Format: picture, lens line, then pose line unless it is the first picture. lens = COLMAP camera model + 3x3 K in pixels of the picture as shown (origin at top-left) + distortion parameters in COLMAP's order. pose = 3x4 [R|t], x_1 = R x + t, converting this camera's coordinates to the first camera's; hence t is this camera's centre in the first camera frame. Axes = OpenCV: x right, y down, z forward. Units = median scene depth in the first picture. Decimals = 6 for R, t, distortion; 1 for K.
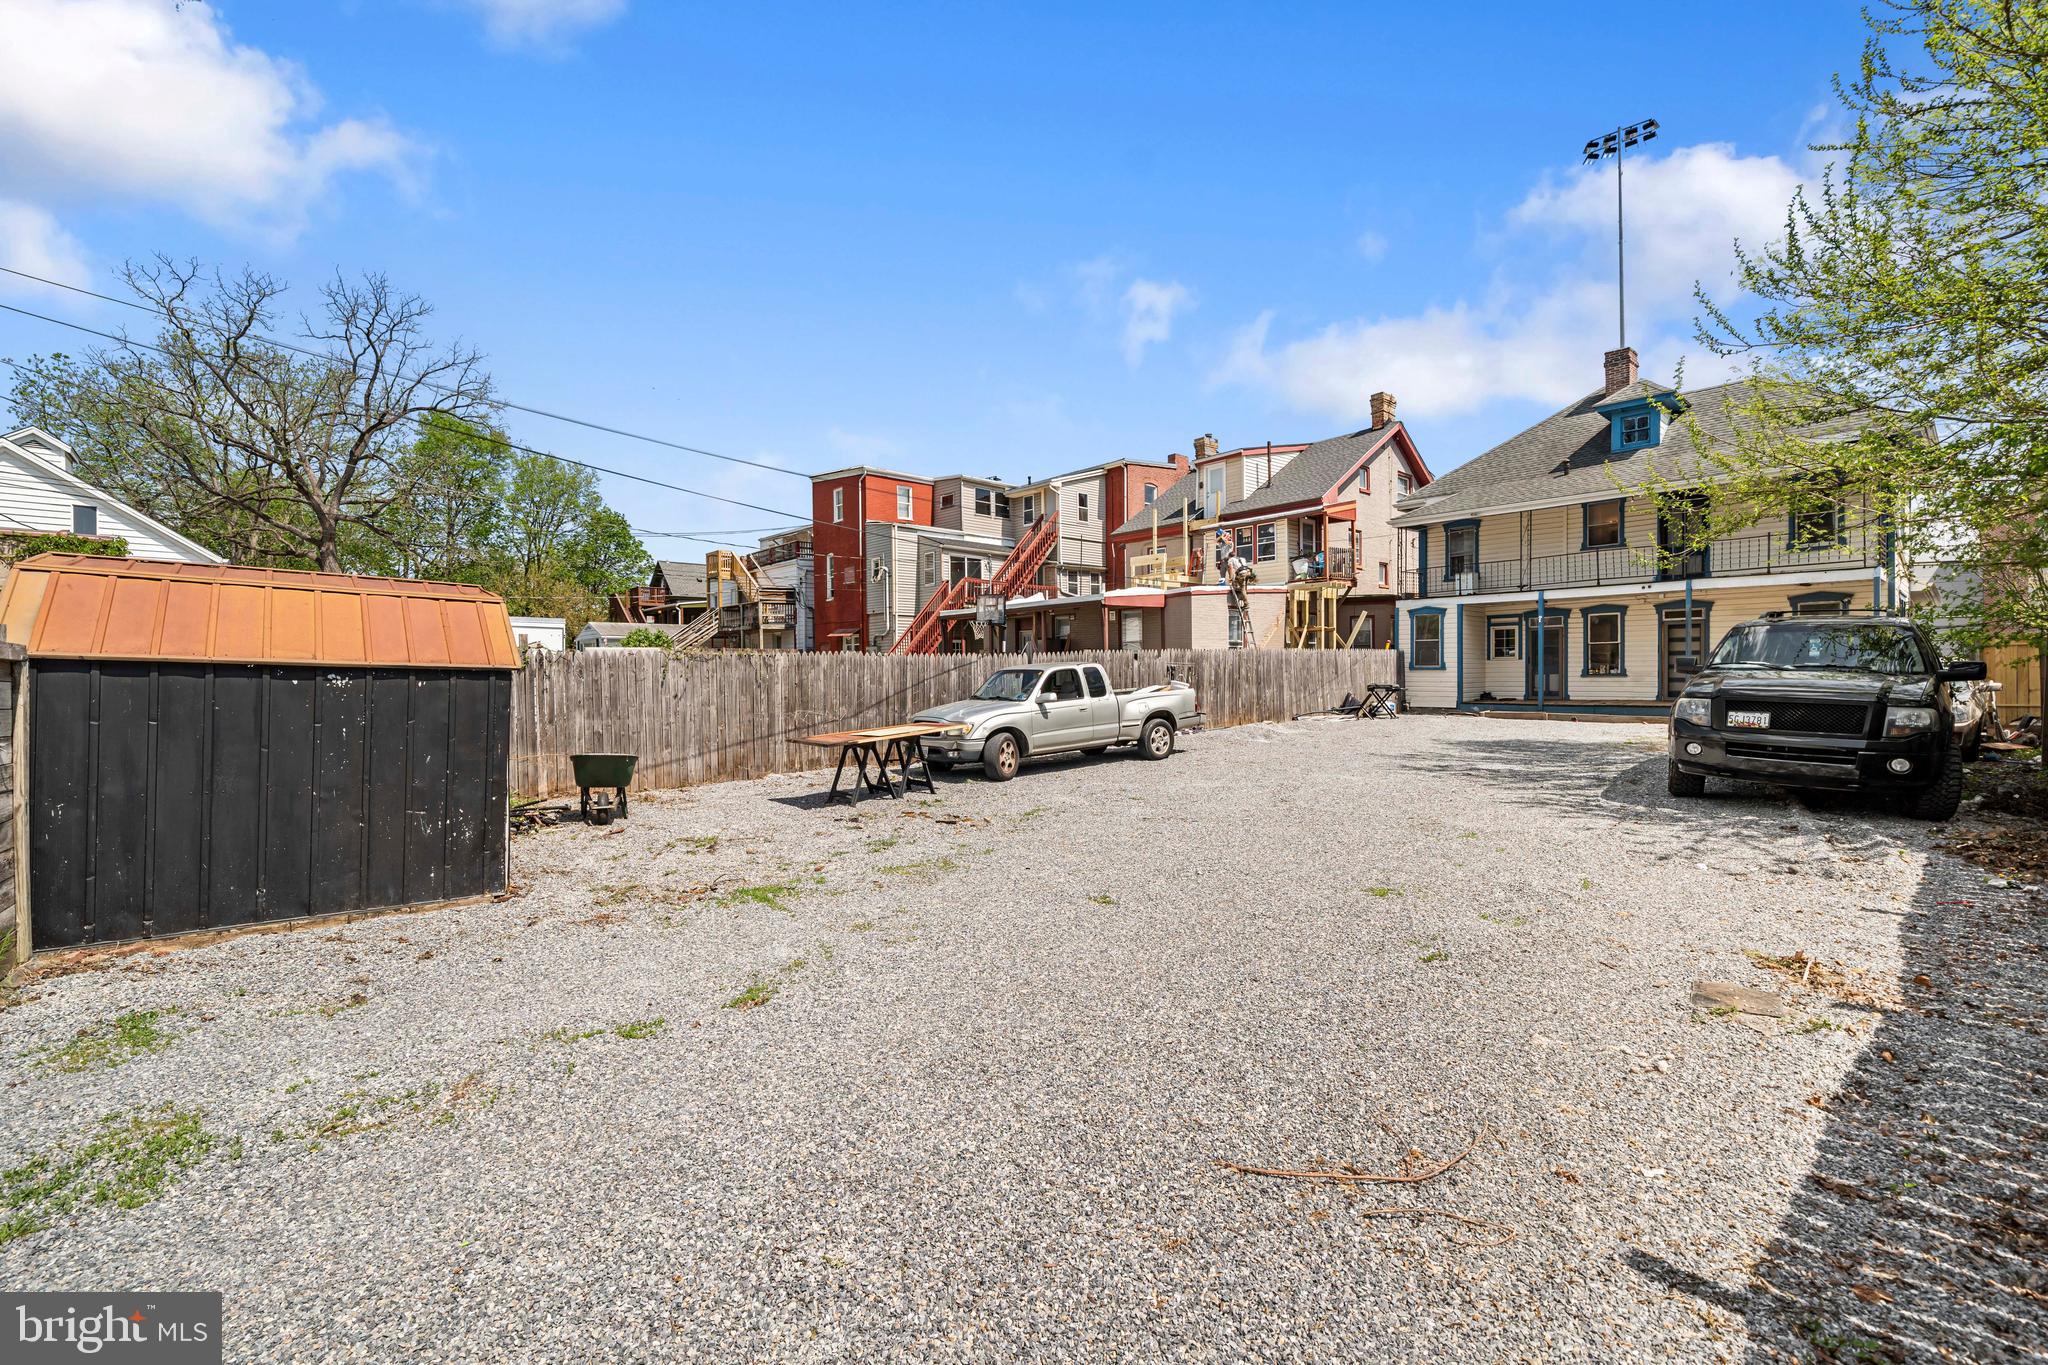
lens RADIAL K [[889.6, 0, 1024.0], [0, 889.6, 682.5], [0, 0, 1]] dist [-0.001818, -0.000204]
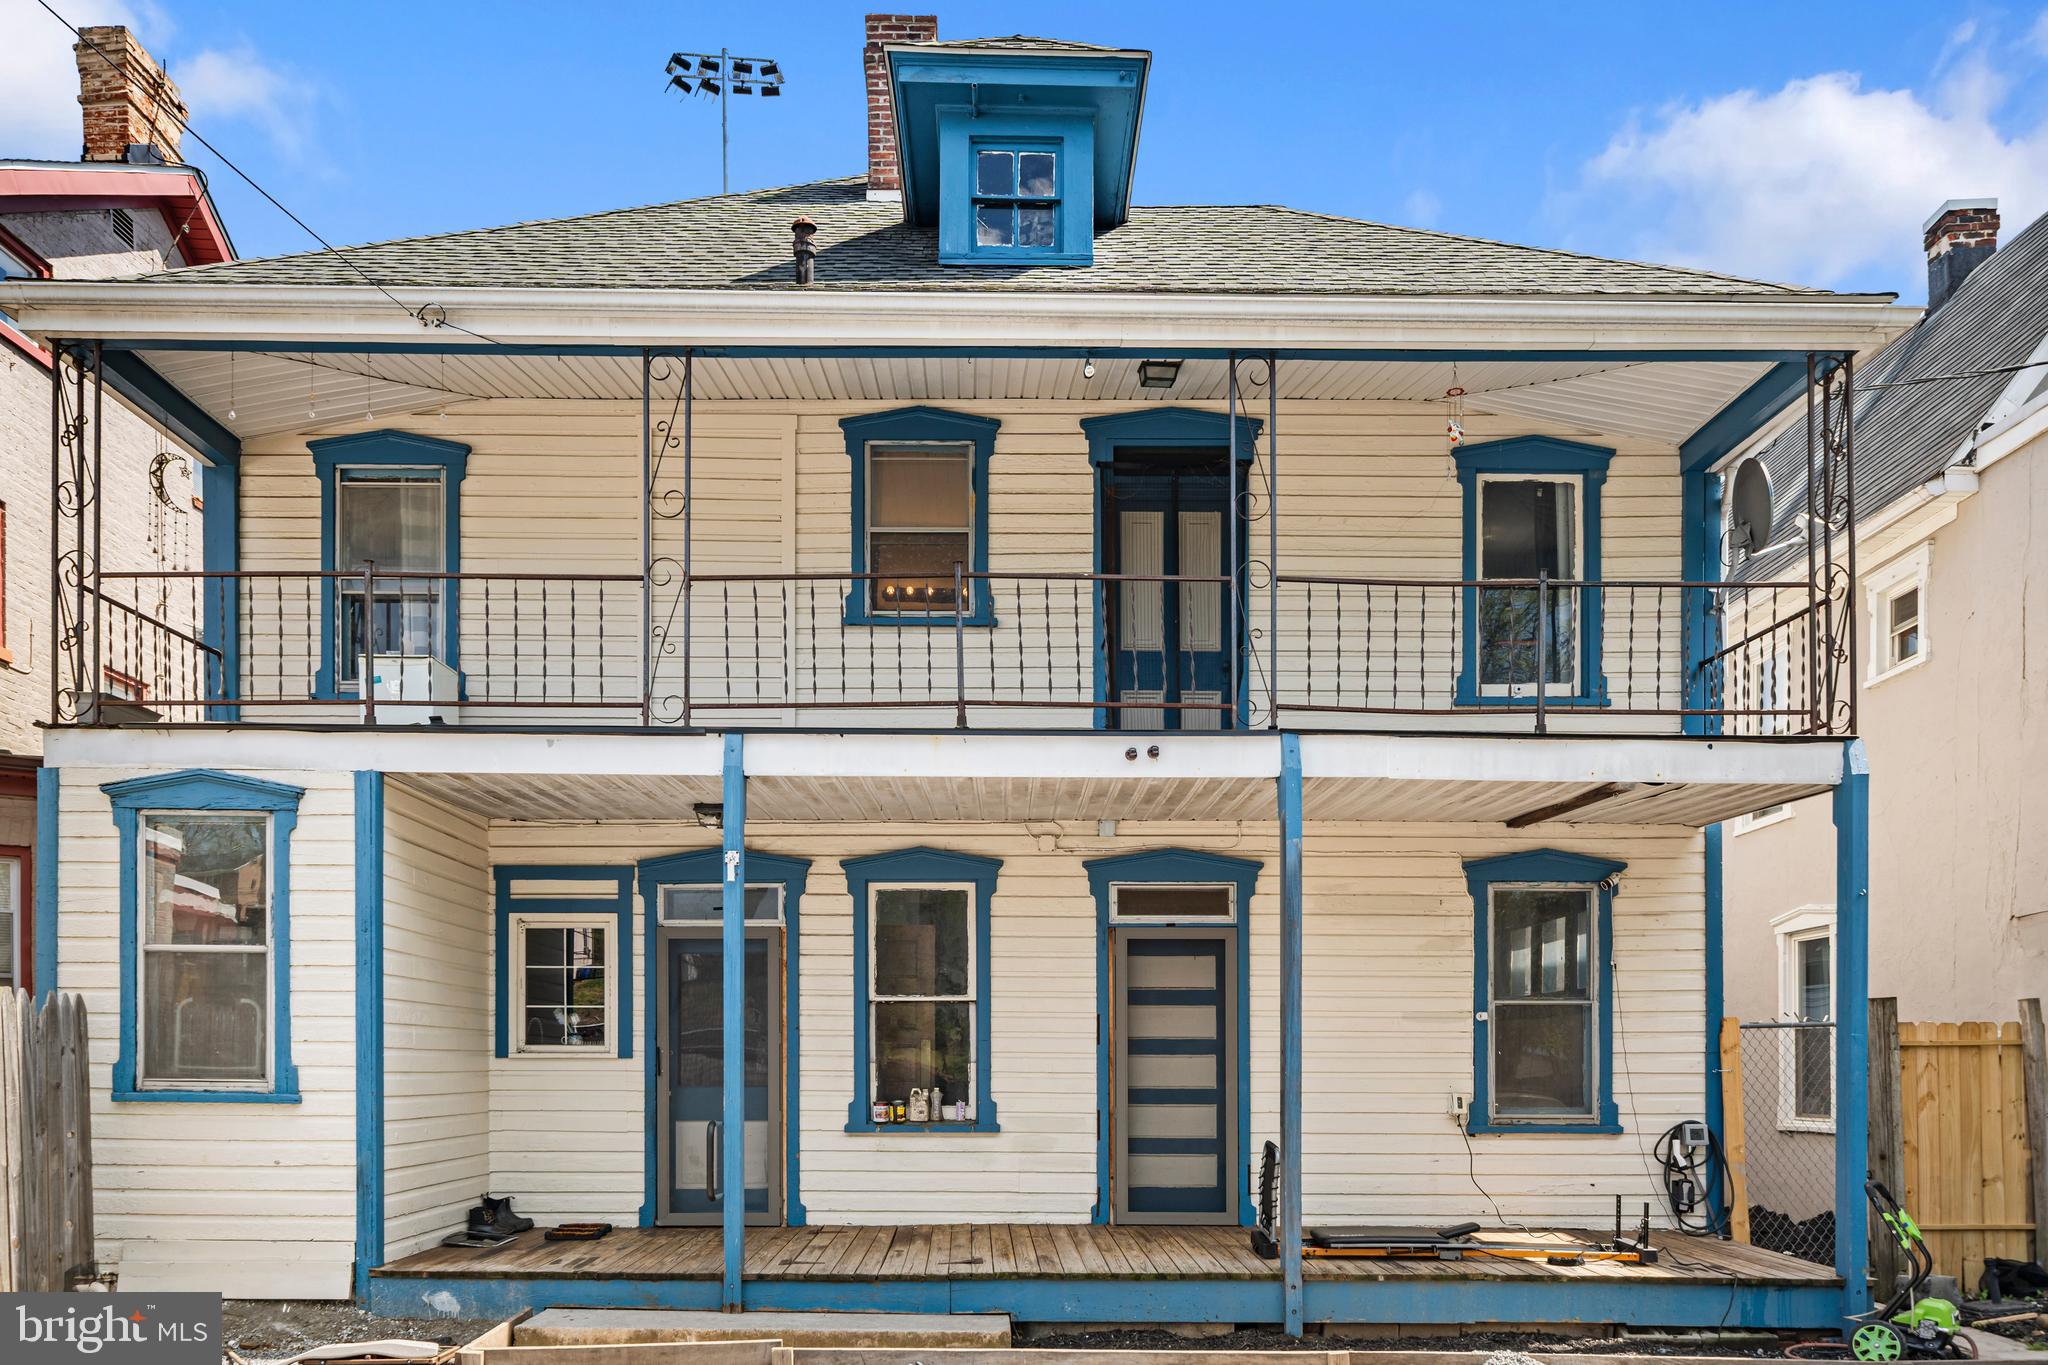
lens RADIAL K [[1432.7, 0, 1021.9], [0, 1432.7, 690.9], [0, 0, 1]] dist [-0.000080, -0.000545]
pose [[0.666015, 0.203176, 0.717735, 0.349603], [-0.003910, 0.963129, -0.269013, -0.018509], [-0.745928, 0.176360, 0.642253, 0.681479]]
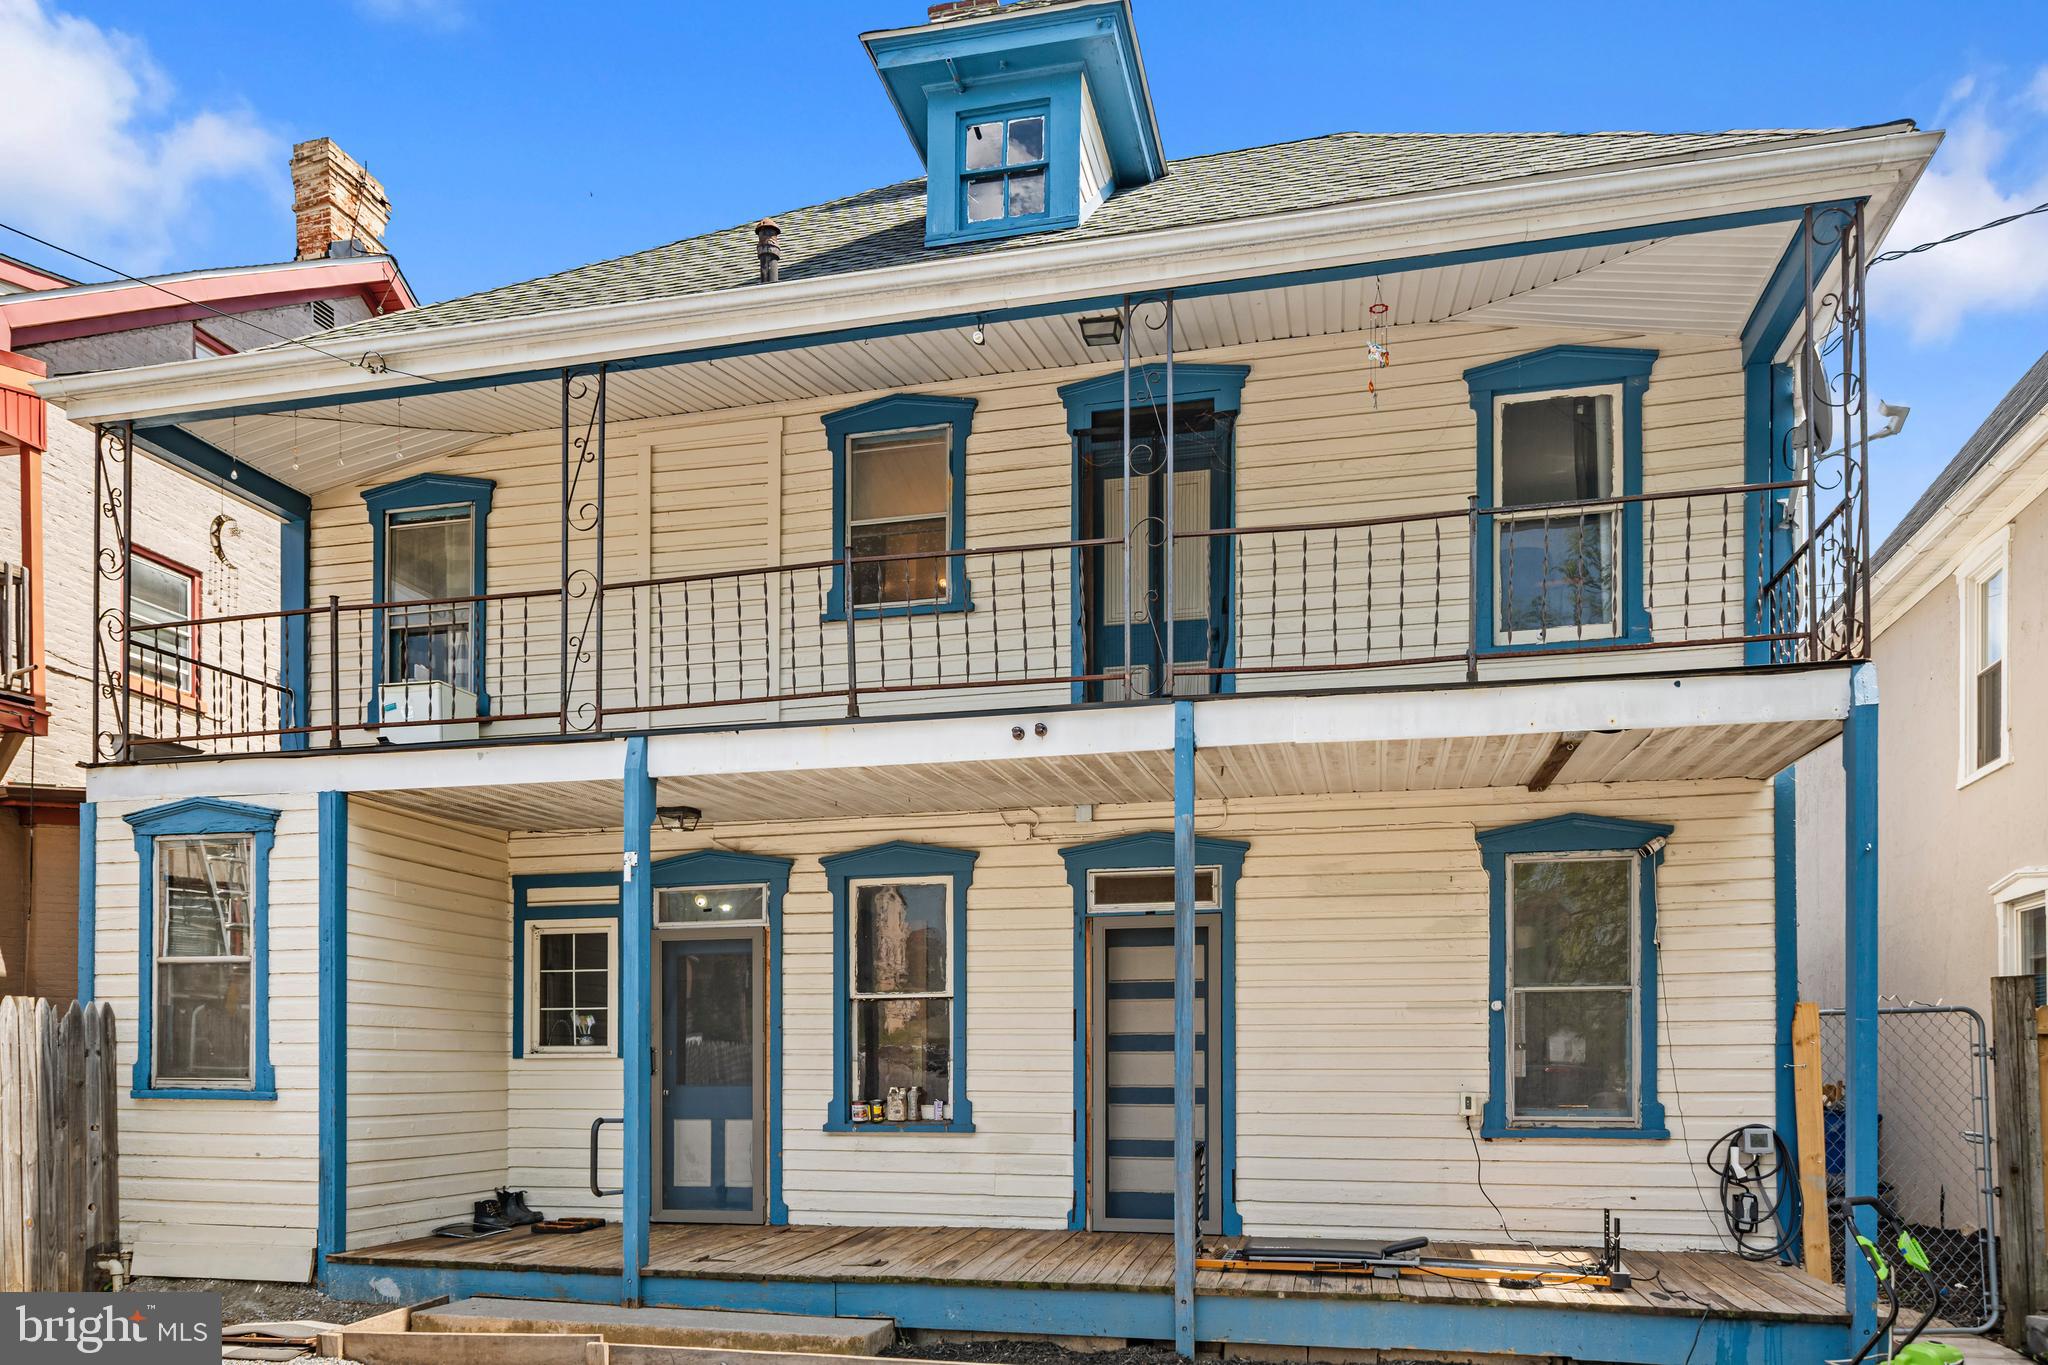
lens RADIAL K [[1457.1, 0, 1024.0], [0, 1457.1, 682.5], [0, 0, 1]] dist [-0.001388, 0.000376]
pose [[0.832700, 0.154248, 0.531806, 0.439569], [-0.004464, 0.962256, -0.272109, -0.017386], [-0.553706, 0.224211, 0.801959, 0.616193]]
